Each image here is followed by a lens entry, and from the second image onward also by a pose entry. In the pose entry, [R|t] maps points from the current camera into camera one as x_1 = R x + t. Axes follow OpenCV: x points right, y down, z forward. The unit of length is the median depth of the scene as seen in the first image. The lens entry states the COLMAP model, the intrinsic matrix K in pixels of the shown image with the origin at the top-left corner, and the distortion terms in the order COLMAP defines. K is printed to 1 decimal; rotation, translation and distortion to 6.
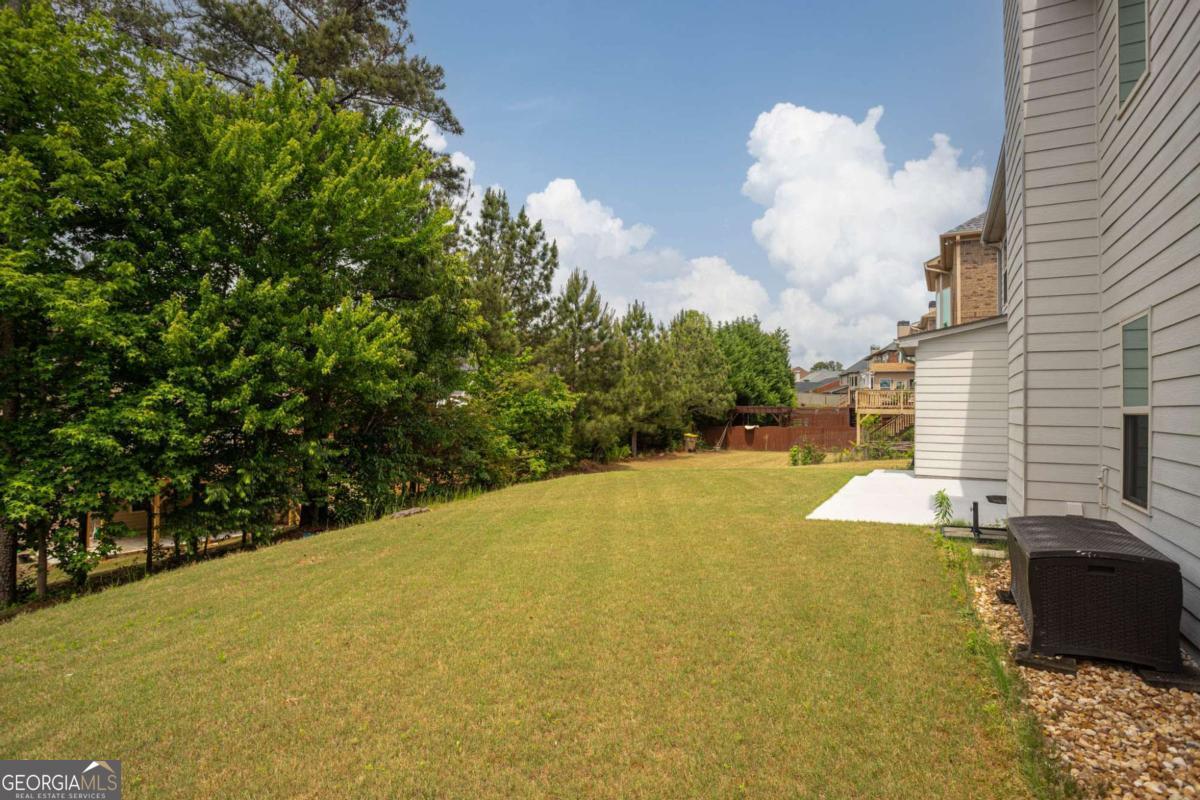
lens RADIAL K [[593.9, 0, 600.0], [0, 593.9, 400.0], [0, 0, 1]] dist [-0.027230, 0.000204]
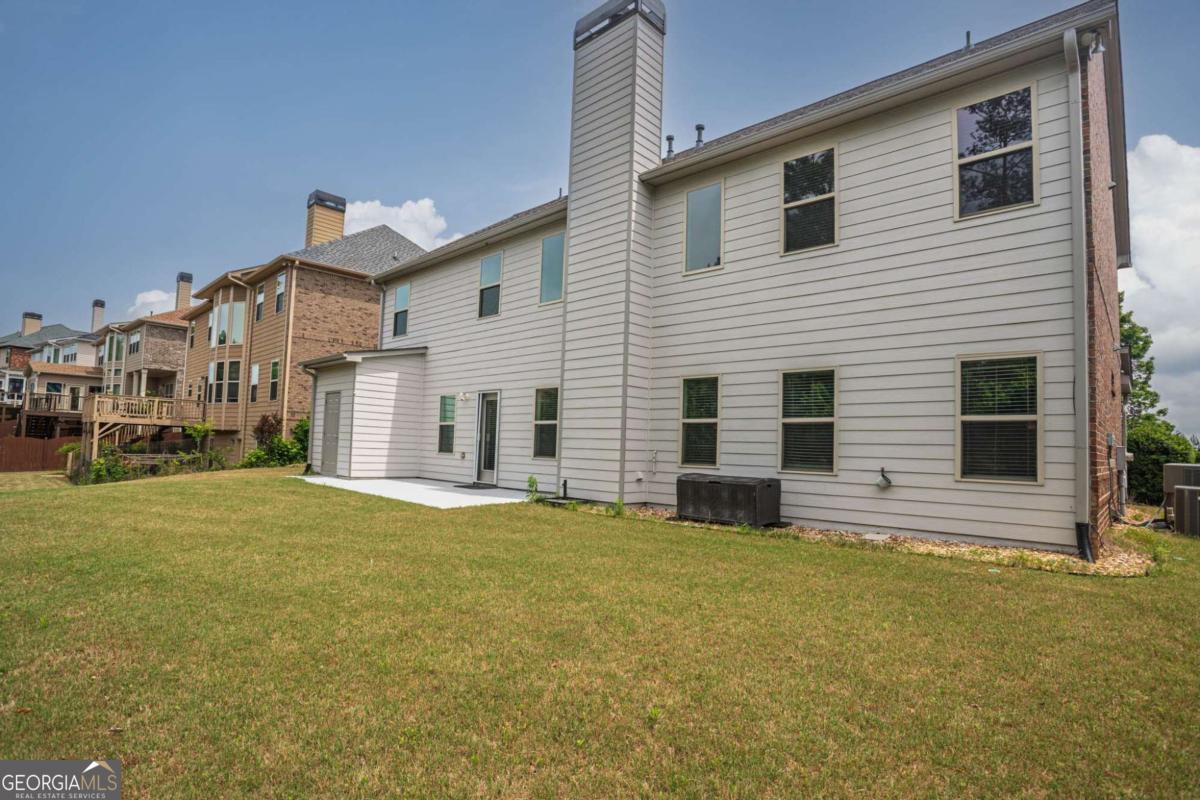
lens RADIAL K [[593.9, 0, 600.0], [0, 593.9, 400.0], [0, 0, 1]] dist [-0.027230, 0.000204]
pose [[0.228559, 0.068222, 0.971137, -0.444551], [-0.037336, 0.997422, -0.061281, 0.032413], [-0.972814, -0.022252, 0.230517, 0.297489]]
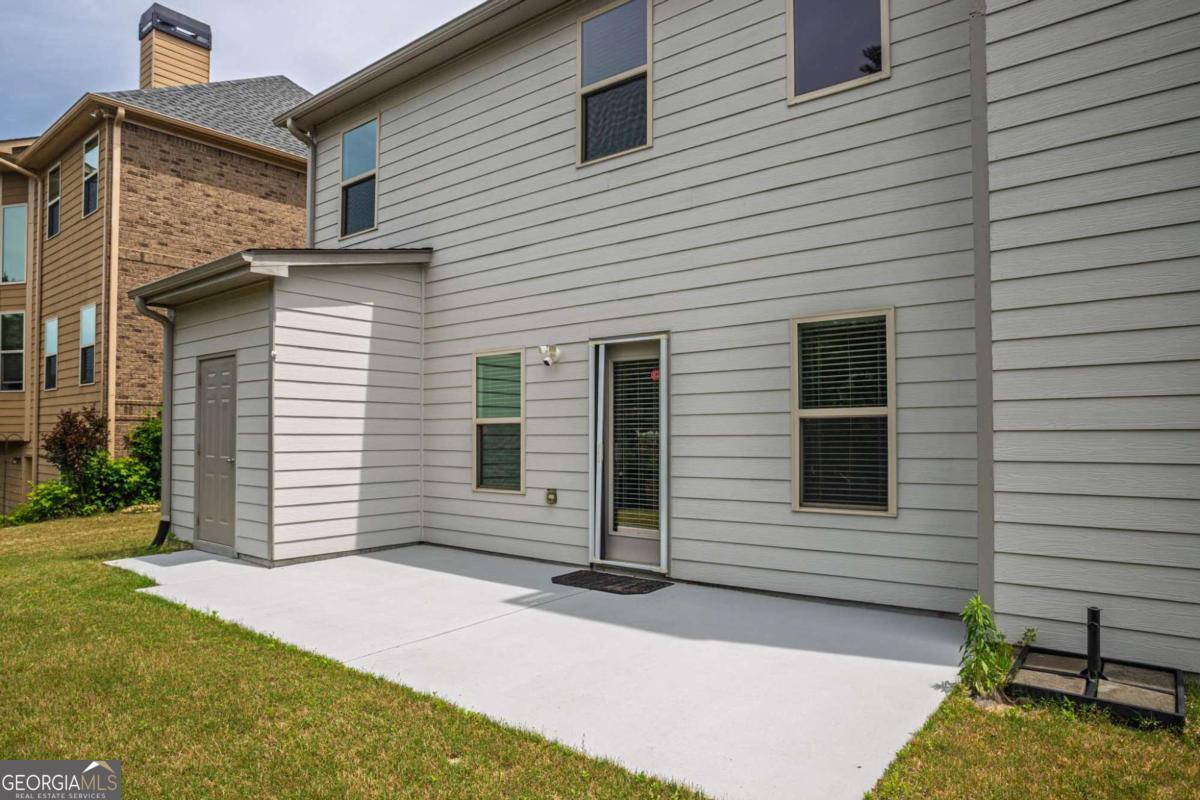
lens RADIAL K [[714.1, 0, 600.0], [0, 714.1, 400.0], [0, 0, 1]] dist [-0.041794, 0.029073]
pose [[0.135751, 0.028516, 0.990333, 0.034204], [-0.002731, 0.999593, -0.028408, 0.017930], [-0.990739, 0.001152, 0.135773, 0.688354]]
